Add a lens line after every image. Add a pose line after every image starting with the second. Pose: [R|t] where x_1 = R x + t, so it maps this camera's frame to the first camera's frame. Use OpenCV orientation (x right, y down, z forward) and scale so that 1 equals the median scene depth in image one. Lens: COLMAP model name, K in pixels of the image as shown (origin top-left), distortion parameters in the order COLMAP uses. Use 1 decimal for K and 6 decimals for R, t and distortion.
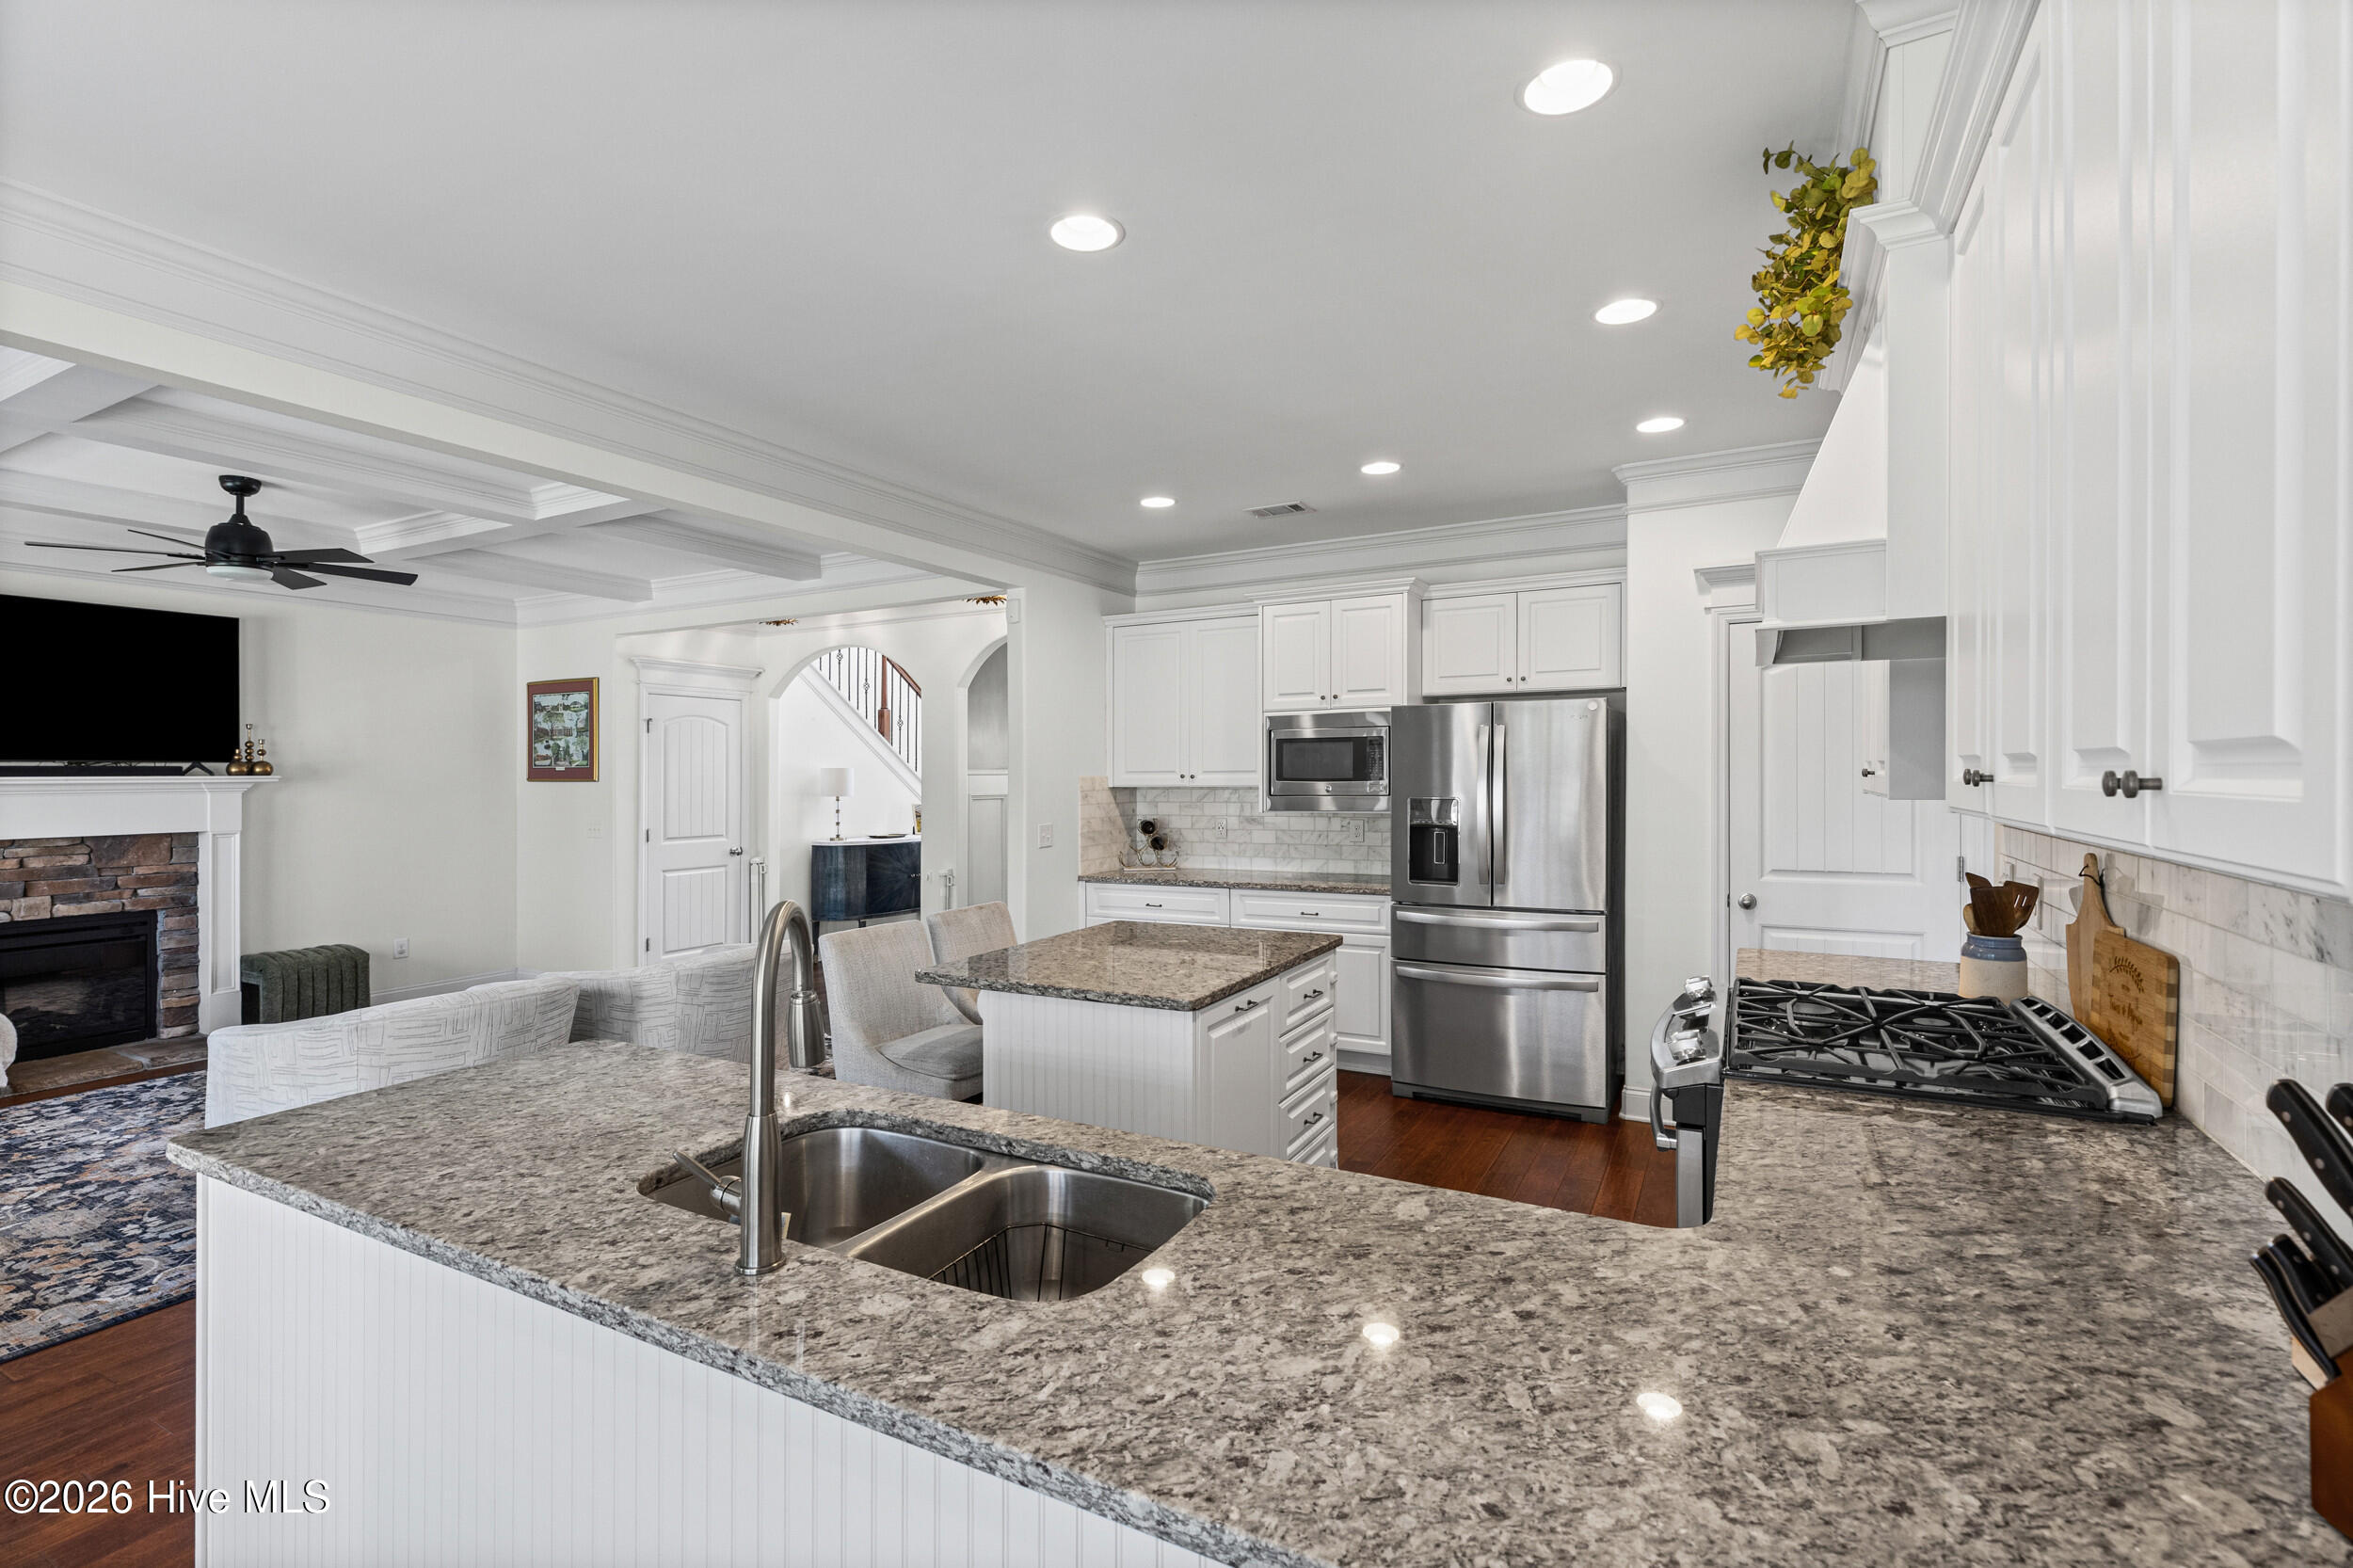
lens RADIAL K [[1069.9, 0, 1176.8], [0, 1069.9, 751.3], [0, 0, 1]] dist [0.003709, 0.000414]
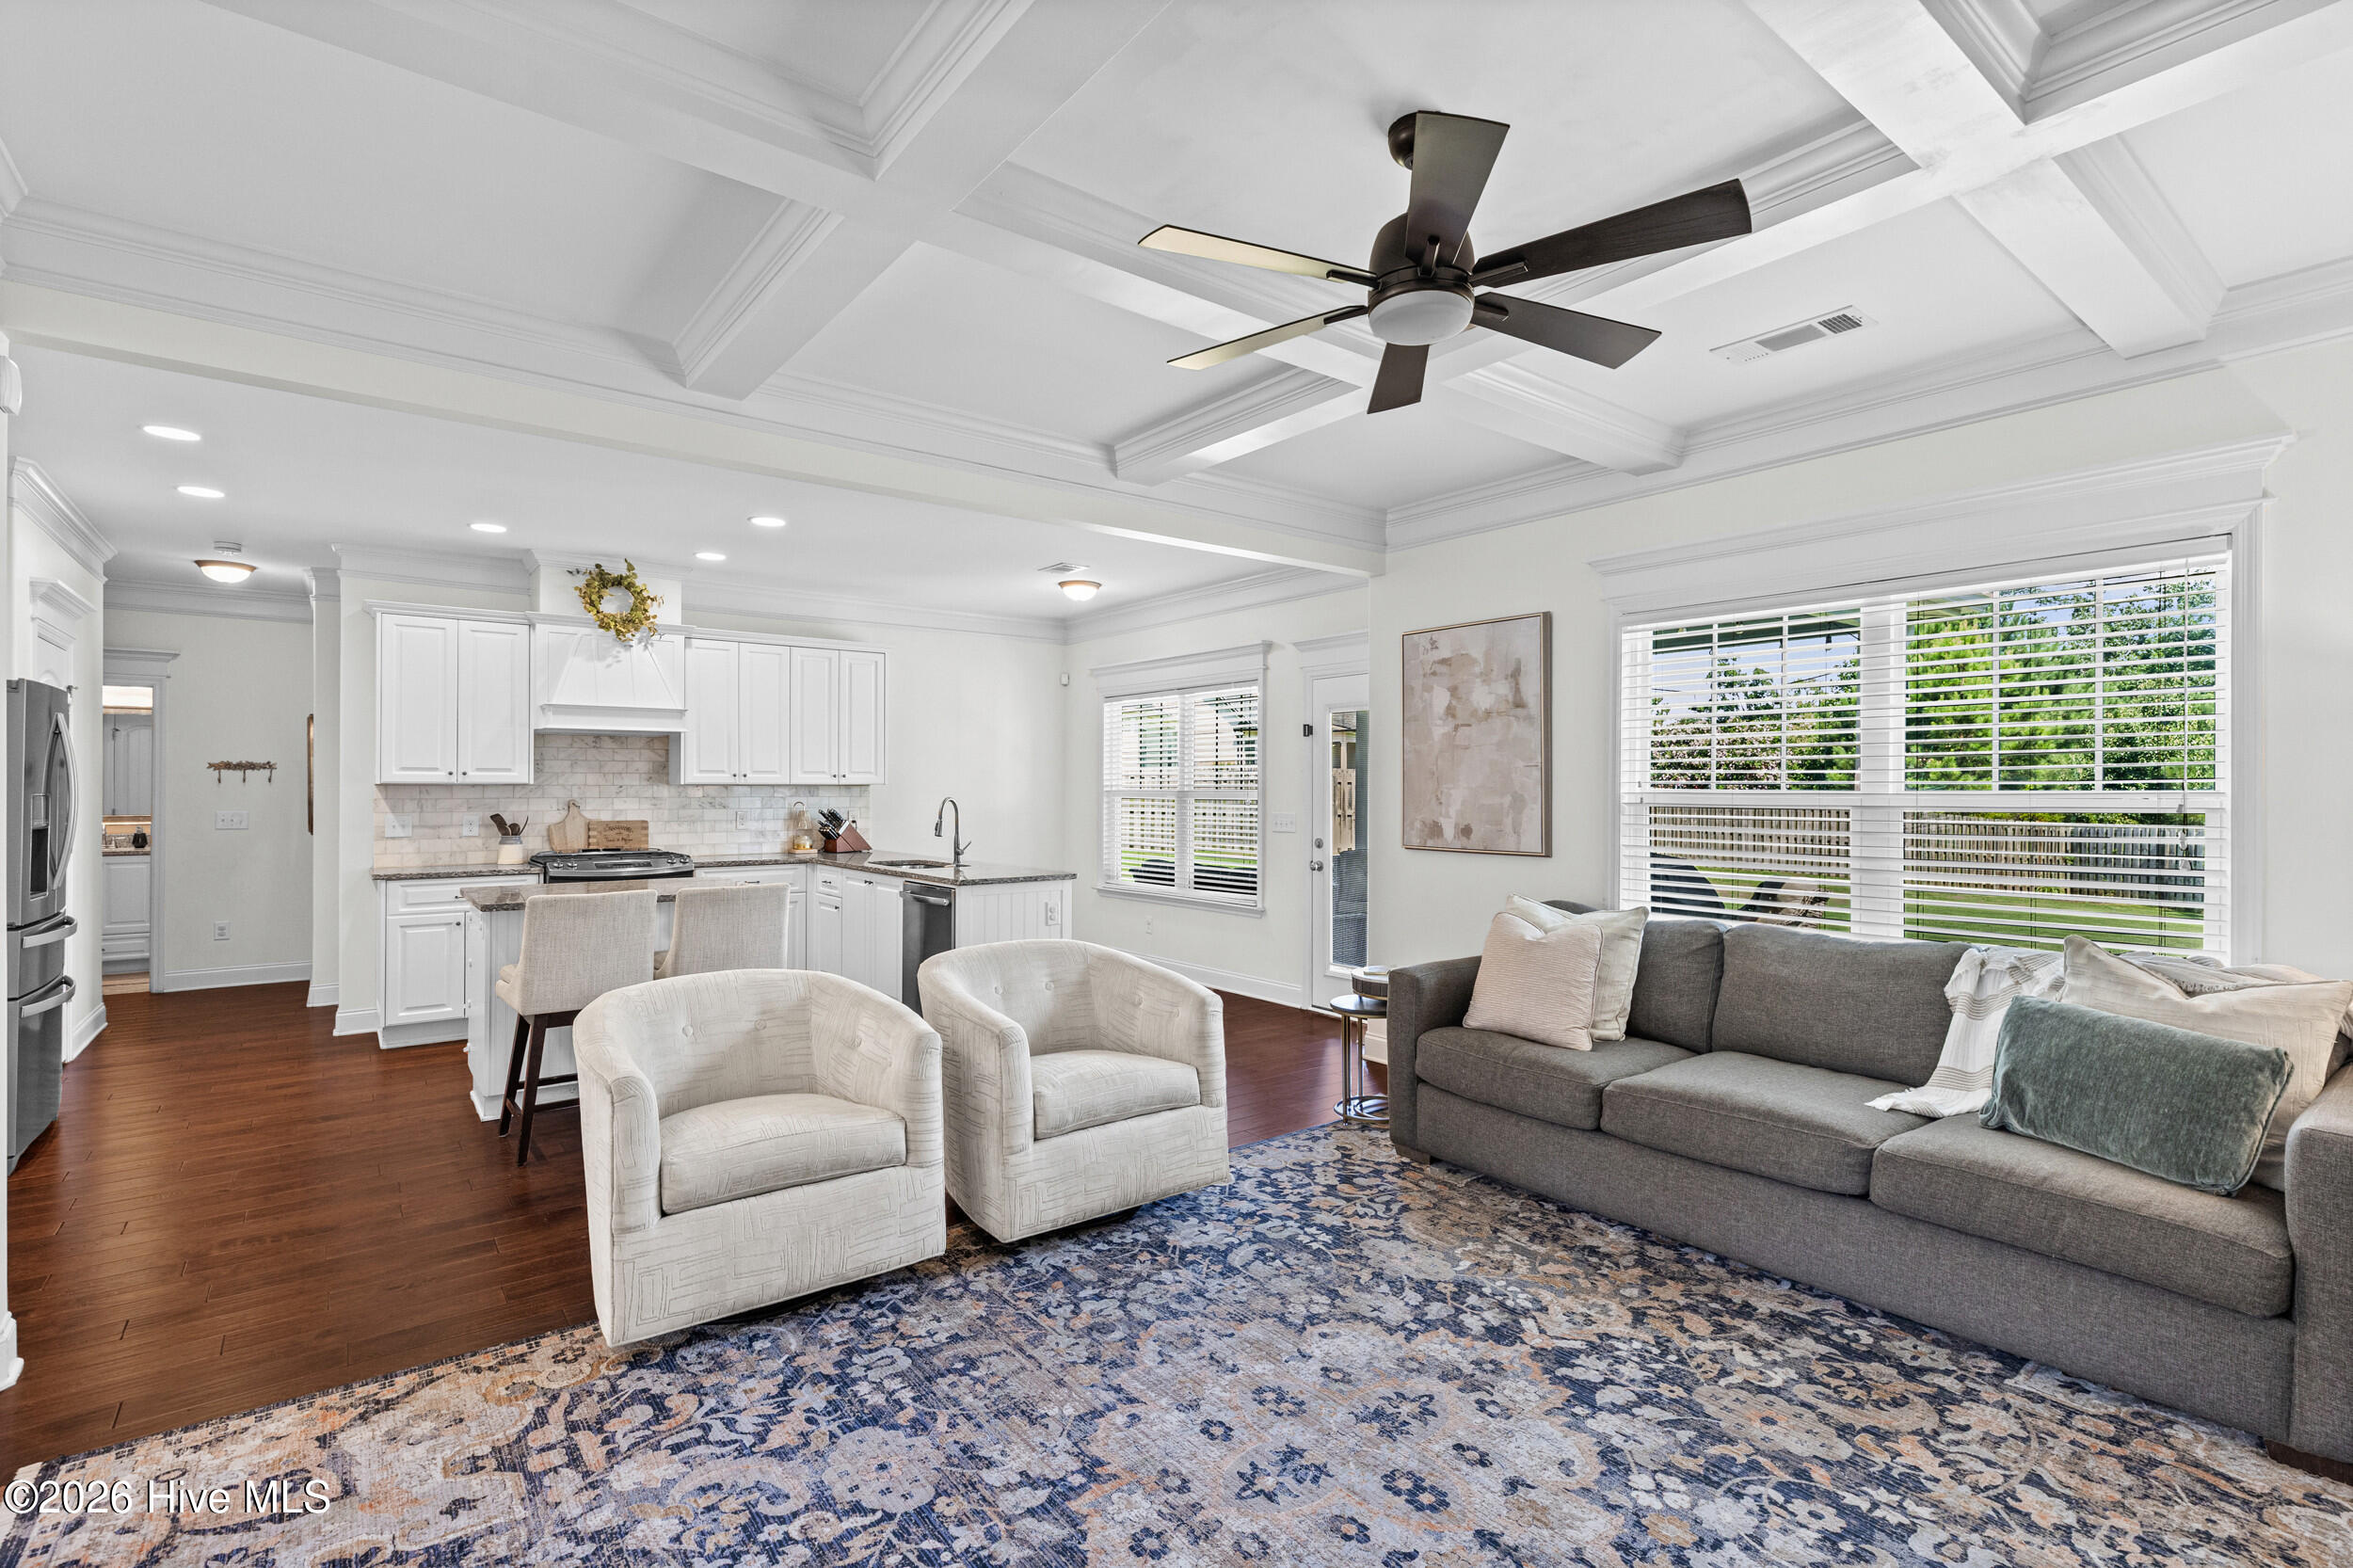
lens RADIAL K [[1082.3, 0, 1175.7], [0, 1082.3, 778.9], [0, 0, 1]] dist [0.005326, 0.000007]
pose [[-0.915922, 0.011488, 0.401191, -0.805794], [-0.000456, 0.999560, -0.029663, 0.049566], [-0.401355, -0.027351, -0.915514, 1.249768]]
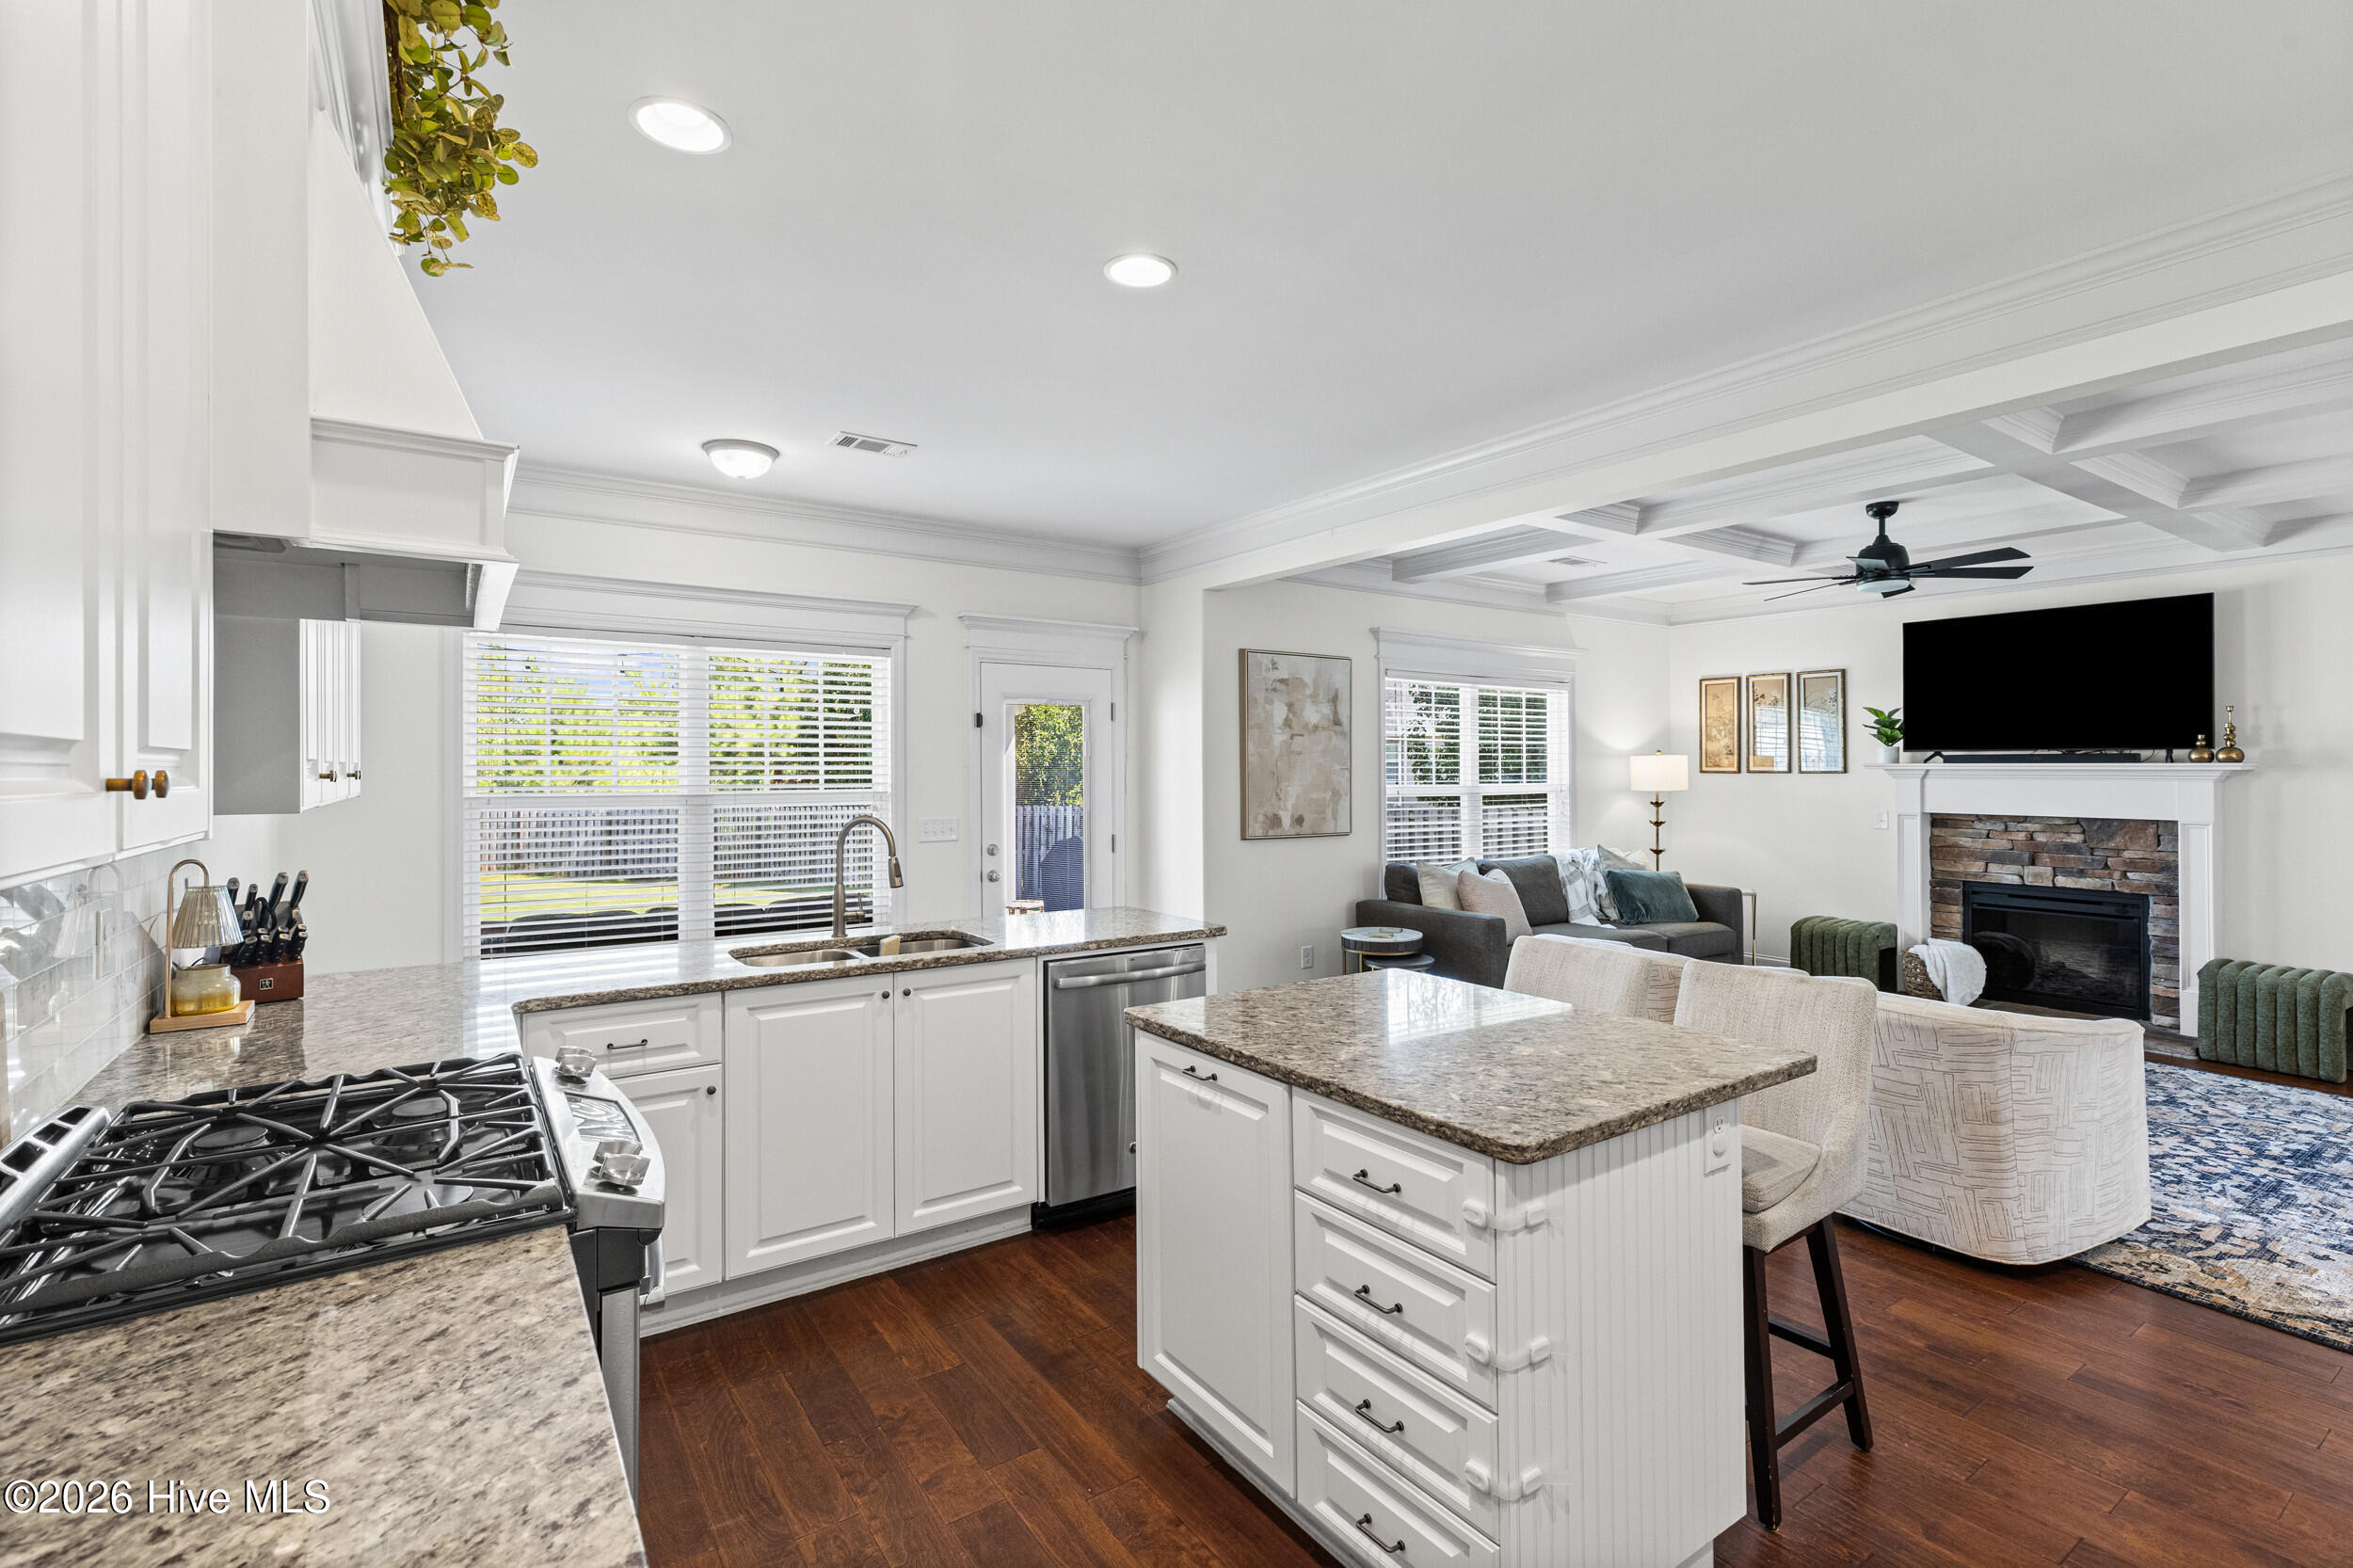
lens RADIAL K [[1069.9, 0, 1176.8], [0, 1069.9, 751.3], [0, 0, 1]] dist [0.003709, 0.000414]
pose [[-0.457967, -0.005688, -0.888951, 0.402893], [0.022112, 0.999597, -0.017788, 0.010769], [0.888694, -0.027803, -0.457657, 0.711327]]
